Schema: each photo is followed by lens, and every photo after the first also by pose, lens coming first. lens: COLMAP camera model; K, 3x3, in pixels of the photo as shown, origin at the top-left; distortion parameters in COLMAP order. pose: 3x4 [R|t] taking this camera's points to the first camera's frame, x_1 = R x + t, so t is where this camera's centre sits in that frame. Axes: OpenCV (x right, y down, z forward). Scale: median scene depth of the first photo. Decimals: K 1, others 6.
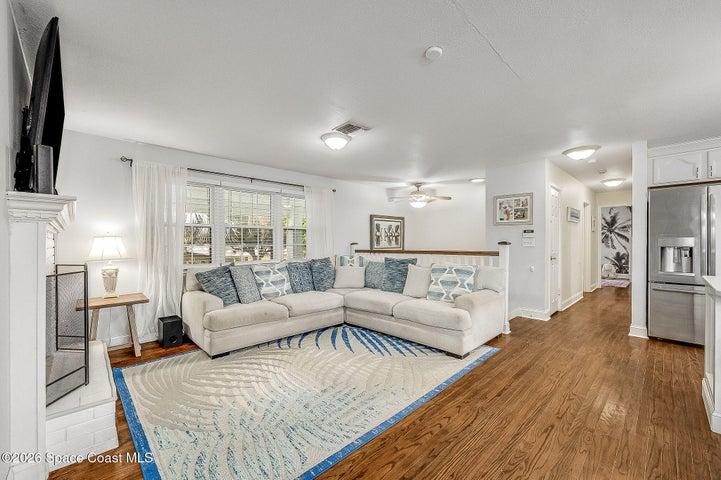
lens RADIAL K [[290.6, 0, 359.4], [0, 290.6, 241.7], [0, 0, 1]] dist [-0.000269, -0.000038]
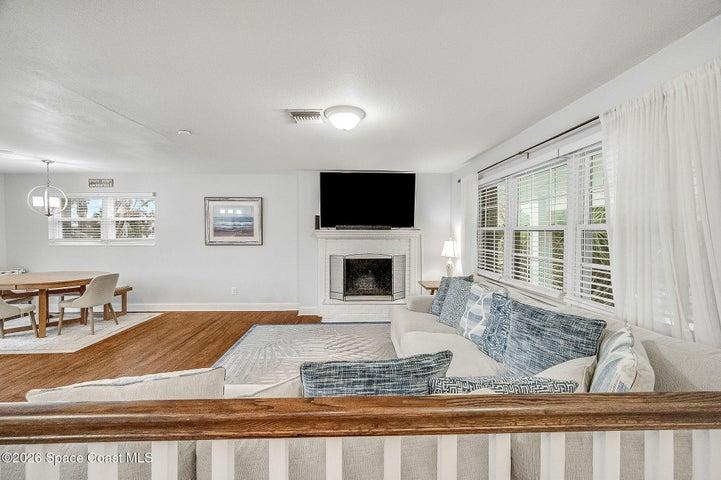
lens RADIAL K [[285.7, 0, 361.9], [0, 285.7, 233.8], [0, 0, 1]] dist [-0.000235, -0.000061]
pose [[-0.663227, 0.011445, -0.748331, 0.321924], [0.002202, 0.999909, 0.013341, -0.049738], [0.748415, 0.007201, -0.663192, 1.126217]]
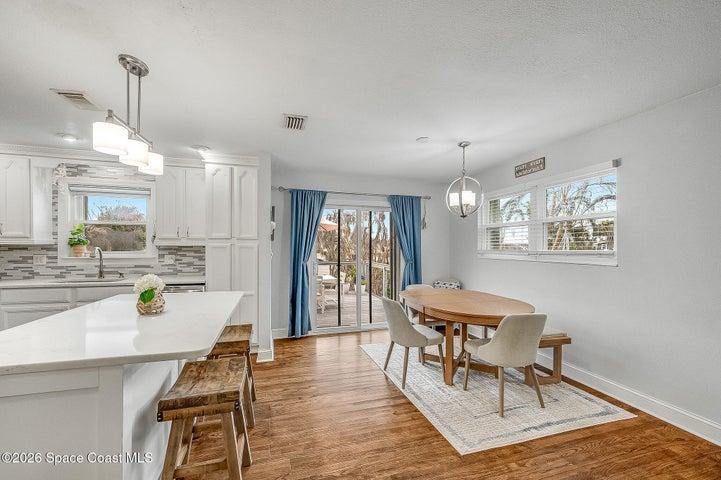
lens RADIAL K [[292.5, 0, 358.5], [0, 292.5, 246.6], [0, 0, 1]] dist [-0.000546, -0.000072]
pose [[-0.889890, 0.000603, 0.456175, 0.210938], [0.000138, 0.999999, -0.001053, -0.027704], [-0.456175, -0.000874, -0.889890, 0.520891]]
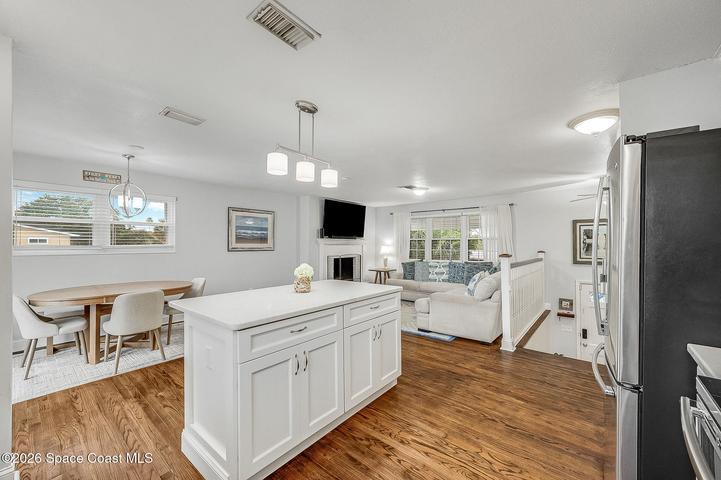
lens RADIAL K [[283.3, 0, 364.6], [0, 283.3, 239.6], [0, 0, 1]] dist [-0.000970, -0.000261]
pose [[0.130384, -0.008967, -0.991423, 1.149253], [-0.003361, 0.999949, -0.009486, -0.031605], [0.991458, 0.004569, 0.130347, 0.347231]]
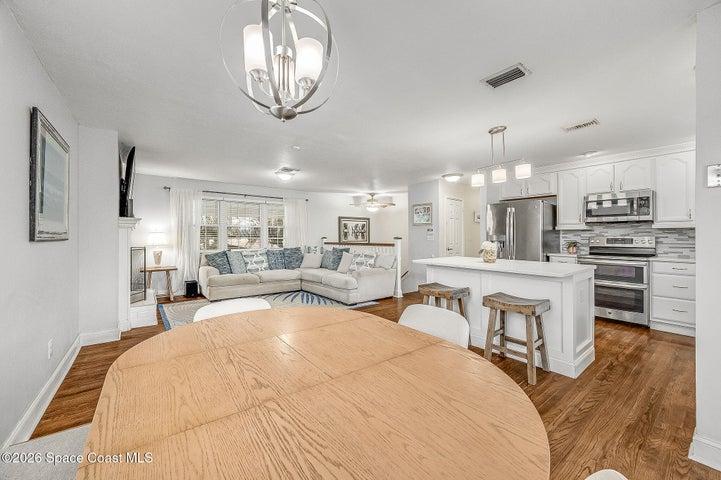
lens RADIAL K [[279.9, 0, 362.4], [0, 279.9, 237.2], [0, 0, 1]] dist [-0.000618, -0.000054]
pose [[0.995302, 0.006655, -0.096589, 0.382416], [-0.006416, 0.999976, 0.002785, -0.001698], [0.096605, -0.002152, 0.995321, -0.402387]]
